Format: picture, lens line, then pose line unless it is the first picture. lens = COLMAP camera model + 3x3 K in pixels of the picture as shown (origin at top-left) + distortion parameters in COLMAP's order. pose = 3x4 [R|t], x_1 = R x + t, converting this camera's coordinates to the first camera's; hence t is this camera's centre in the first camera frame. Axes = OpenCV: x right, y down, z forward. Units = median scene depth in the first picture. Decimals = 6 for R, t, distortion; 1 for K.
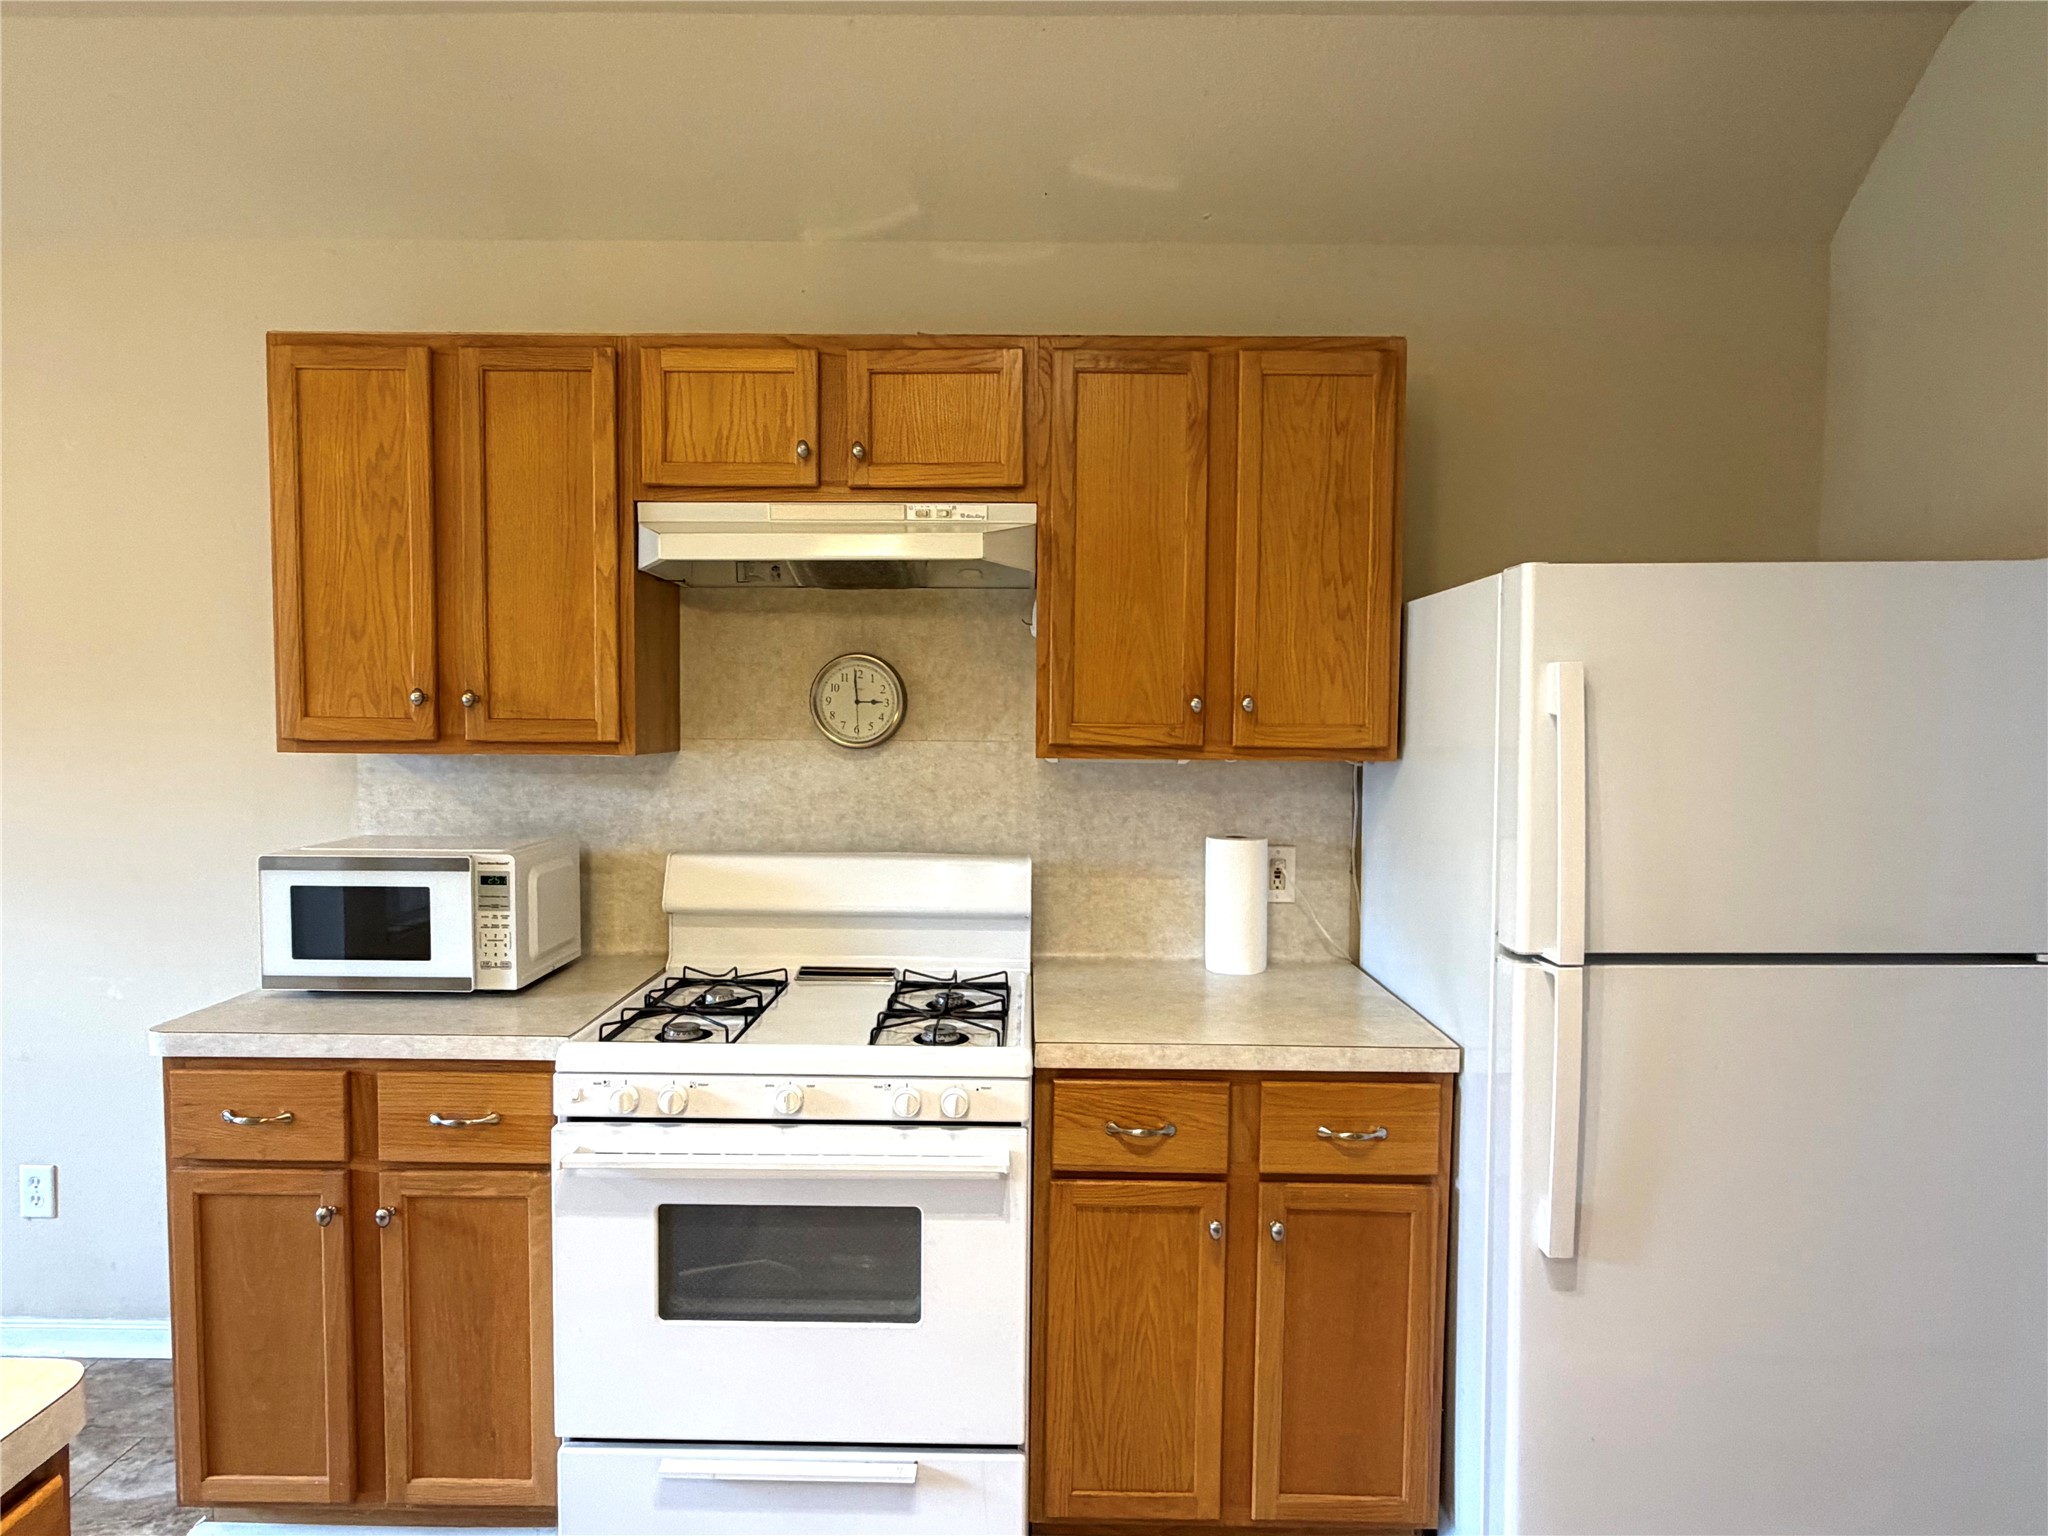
lens RADIAL K [[1130.3, 0, 1017.0], [0, 1130.3, 773.7], [0, 0, 1]] dist [0.002151, 0.000096]
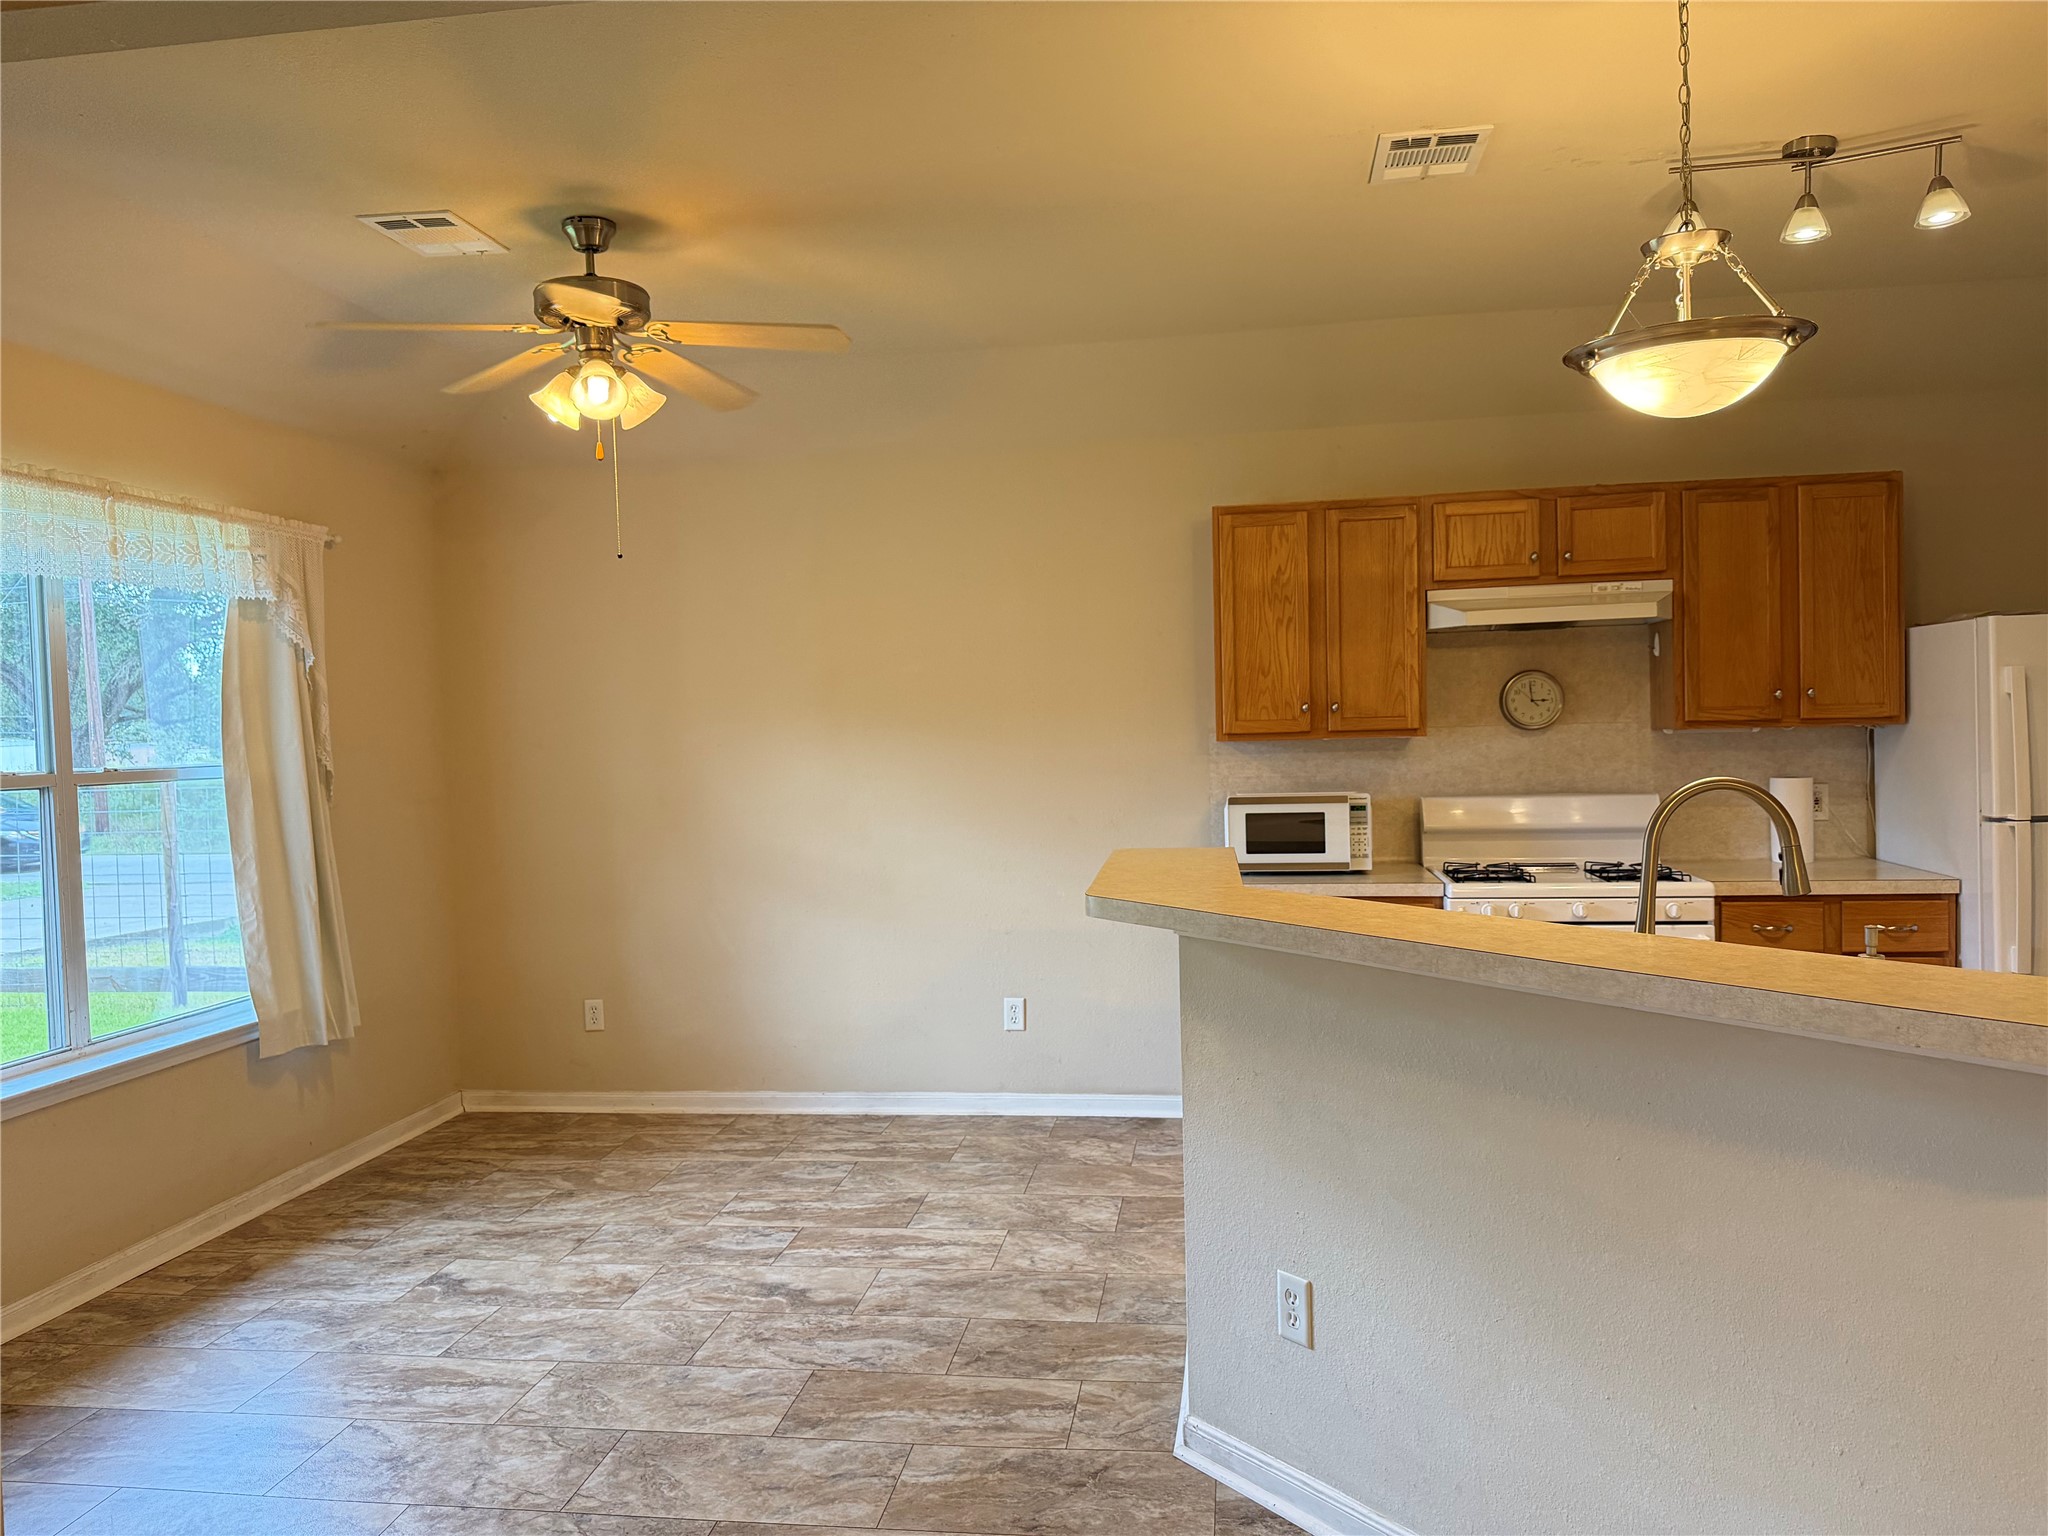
lens RADIAL K [[1439.2, 0, 1024.0], [0, 1439.2, 768.0], [0, 0, 1]] dist [0.100434, -0.163022]
pose [[0.991026, -0.029655, -0.130336, -0.673378], [0.027393, 0.999442, -0.019114, 0.059113], [0.130830, 0.015372, 0.991286, -1.301698]]
